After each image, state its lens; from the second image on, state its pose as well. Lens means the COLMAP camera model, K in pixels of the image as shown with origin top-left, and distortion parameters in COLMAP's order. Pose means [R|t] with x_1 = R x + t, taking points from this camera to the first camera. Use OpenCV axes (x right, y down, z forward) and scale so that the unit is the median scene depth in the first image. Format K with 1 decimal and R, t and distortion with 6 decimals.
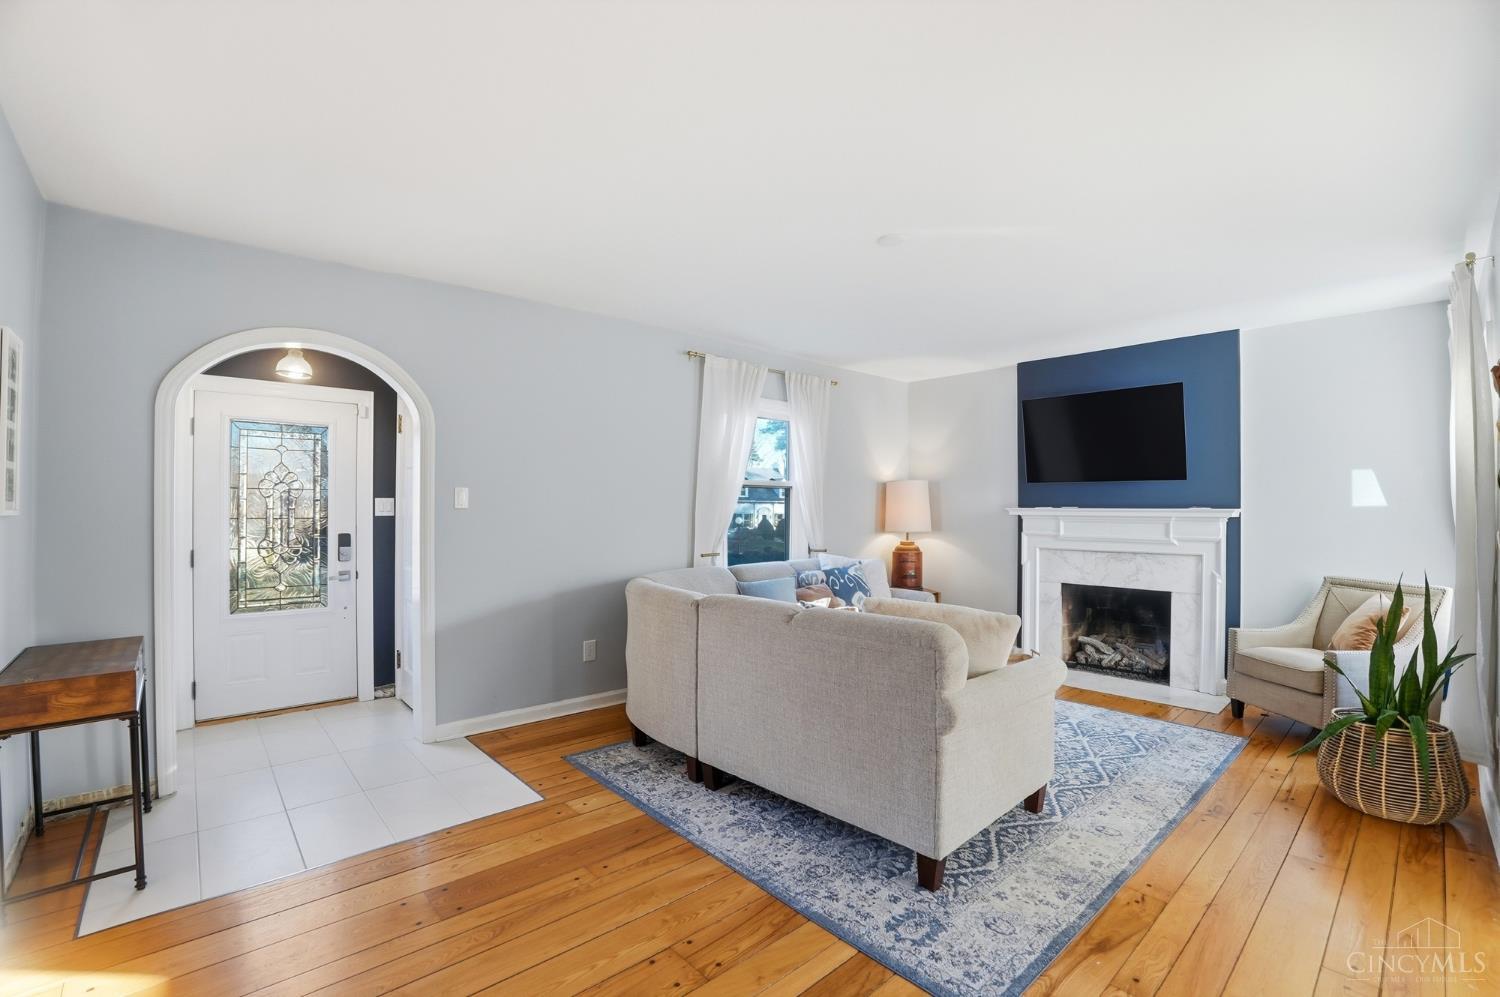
lens RADIAL K [[651.5, 0, 736.5], [0, 651.5, 499.3], [0, 0, 1]] dist [-0.048102, 0.000052]
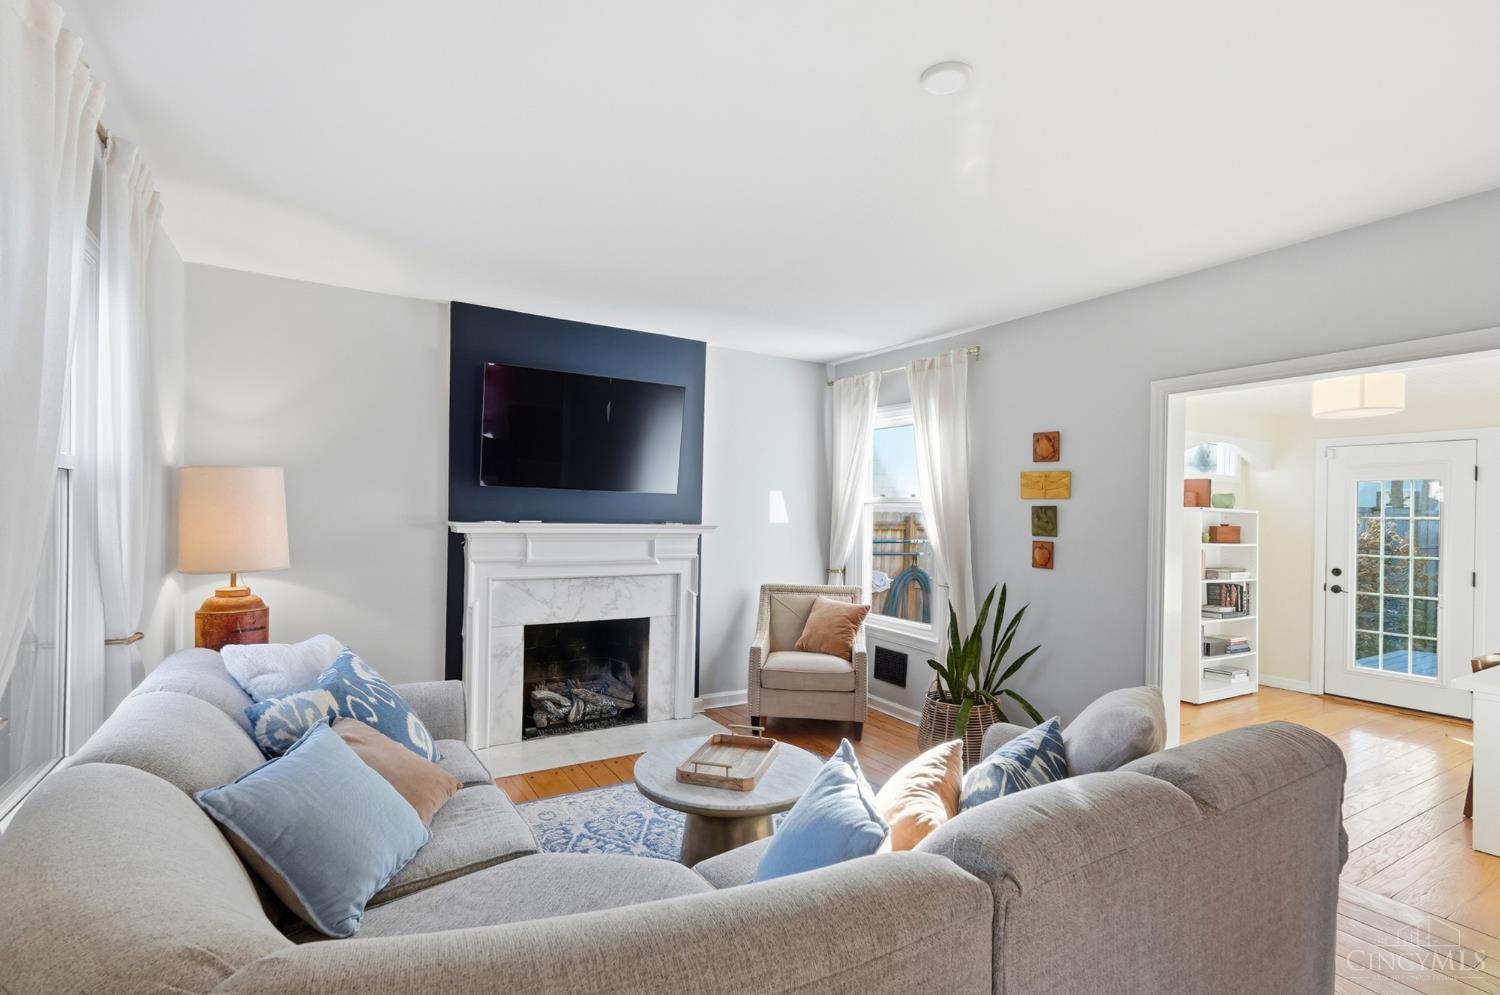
lens RADIAL K [[705.3, 0, 753.2], [0, 705.3, 519.5], [0, 0, 1]] dist [0.000079, 0.000078]
pose [[0.177017, -0.009670, 0.984160, -0.240295], [-0.028720, 0.999475, 0.014986, -0.009718], [-0.983789, -0.030918, 0.176646, 0.620348]]
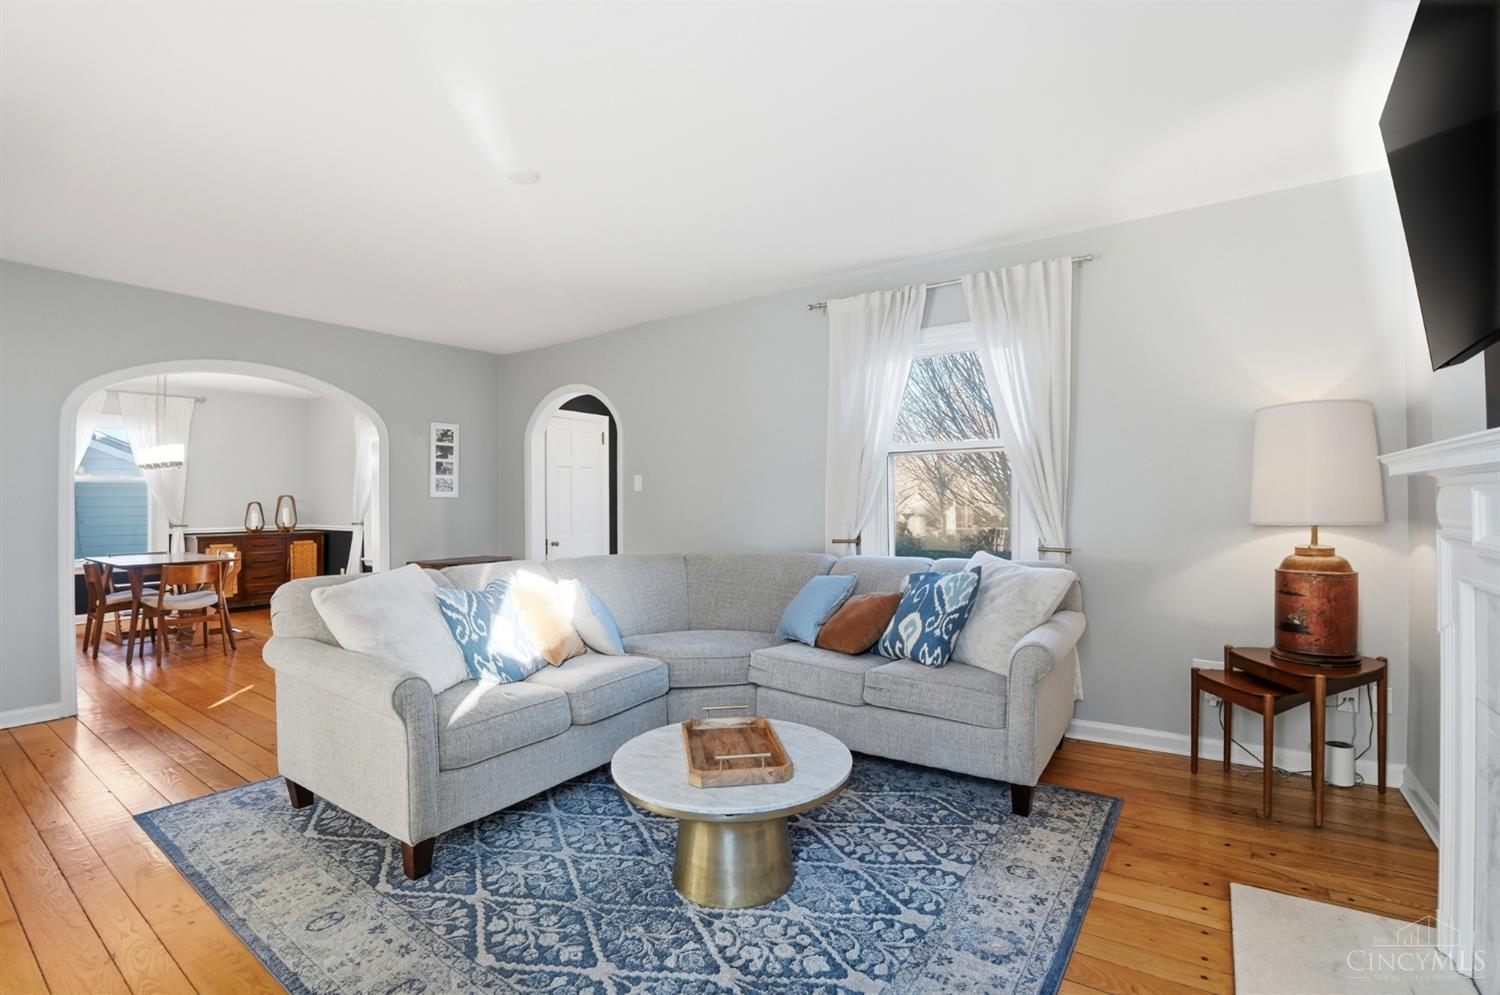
lens RADIAL K [[651.5, 0, 736.5], [0, 651.5, 498.3], [0, 0, 1]] dist [-0.048102, 0.000052]
pose [[0.240736, -0.016750, -0.970446, 0.685536], [0.023758, 0.999653, -0.011361, 0.035165], [0.970300, -0.020321, 0.241050, 0.638266]]
